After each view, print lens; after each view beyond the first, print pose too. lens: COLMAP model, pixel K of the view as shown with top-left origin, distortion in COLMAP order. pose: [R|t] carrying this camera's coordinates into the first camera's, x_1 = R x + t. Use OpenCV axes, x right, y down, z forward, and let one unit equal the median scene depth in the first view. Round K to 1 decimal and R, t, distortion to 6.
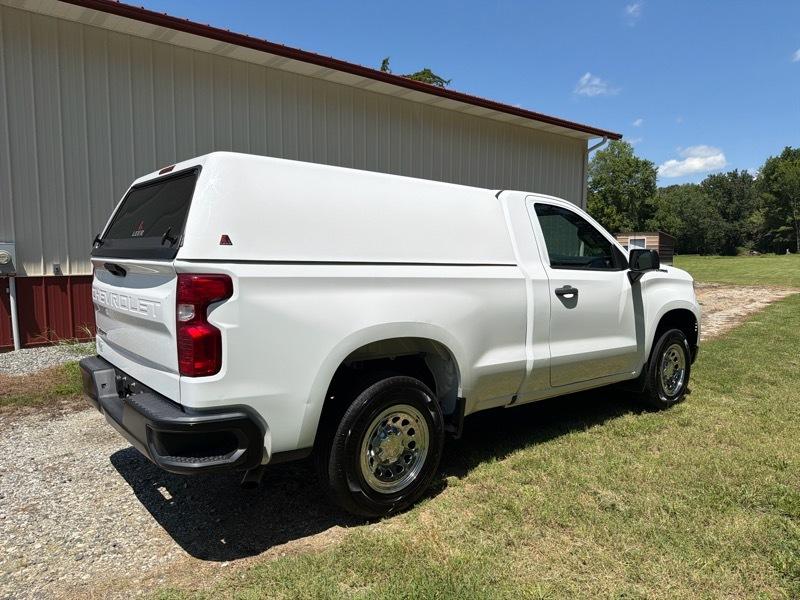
lens RADIAL K [[570.7, 0, 404.6], [0, 570.7, 301.6], [0, 0, 1]] dist [0.018237, -0.025369]
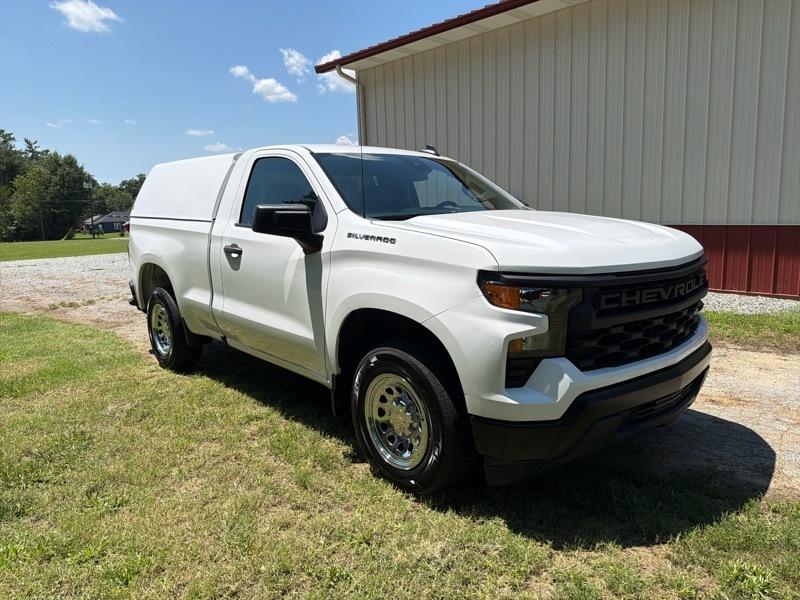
lens RADIAL K [[570.7, 0, 395.9], [0, 570.7, 295.2], [0, 0, 1]] dist [0.018237, -0.025369]
pose [[0.036207, 0.149089, -0.988161, 1.457122], [-0.065044, 0.987064, 0.146540, -0.118387], [0.997225, 0.058968, 0.045435, 1.412584]]
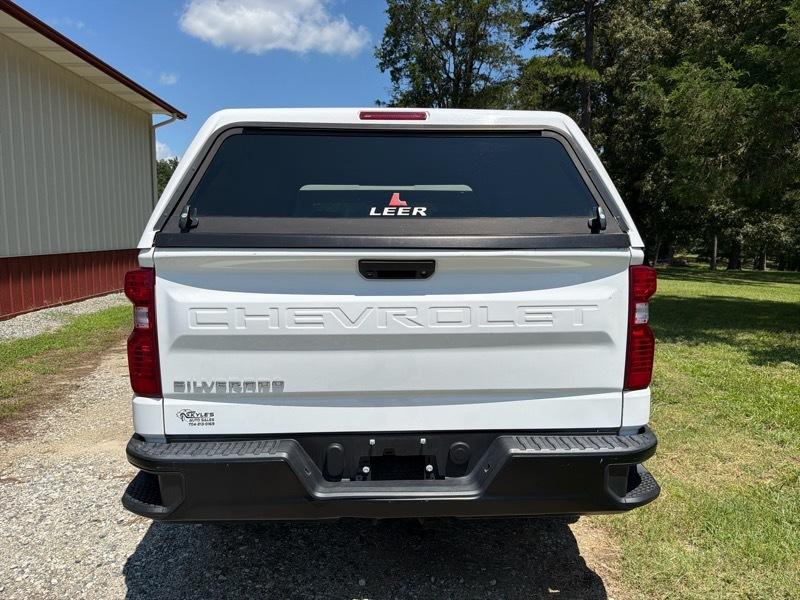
lens RADIAL K [[570.7, 0, 406.6], [0, 570.7, 299.2], [0, 0, 1]] dist [0.018237, -0.025369]
pose [[0.604089, -0.093695, 0.791390, -0.858505], [0.074384, 0.995358, 0.061064, -0.052529], [-0.793438, 0.021979, 0.608255, 0.532548]]
